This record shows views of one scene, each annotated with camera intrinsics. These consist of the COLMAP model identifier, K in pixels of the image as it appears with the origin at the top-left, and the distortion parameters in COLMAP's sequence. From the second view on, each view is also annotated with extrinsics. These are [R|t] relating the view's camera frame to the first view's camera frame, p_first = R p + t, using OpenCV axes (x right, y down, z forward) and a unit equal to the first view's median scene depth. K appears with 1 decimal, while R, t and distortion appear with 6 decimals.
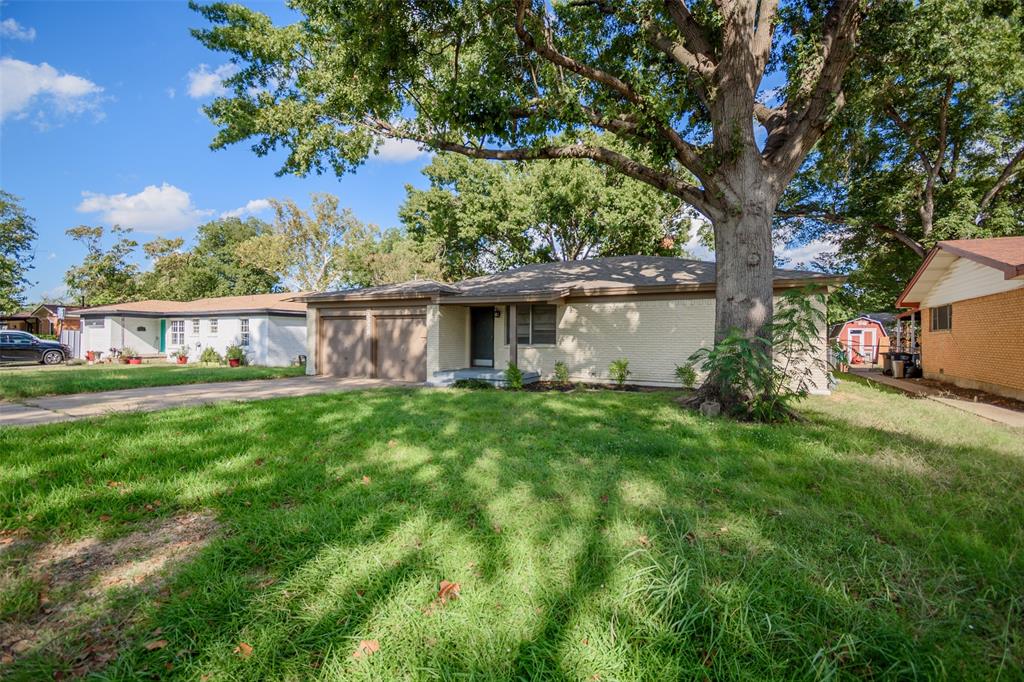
lens RADIAL K [[448.4, 0, 516.8], [0, 448.4, 340.4], [0, 0, 1]] dist [0.018857, -0.024444]
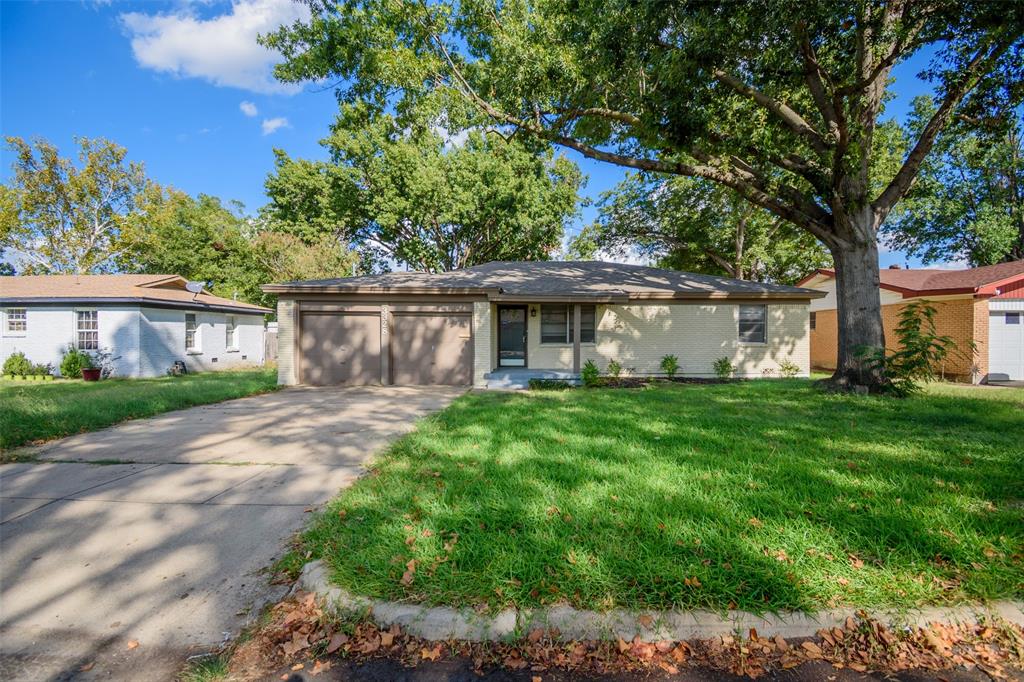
lens RADIAL K [[448.4, 0, 516.8], [0, 448.4, 340.4], [0, 0, 1]] dist [0.018857, -0.024444]
pose [[0.887850, -0.010277, 0.460018, -0.521838], [0.006314, 0.999929, 0.010153, -0.008525], [-0.460089, -0.006110, 0.887852, 0.134441]]
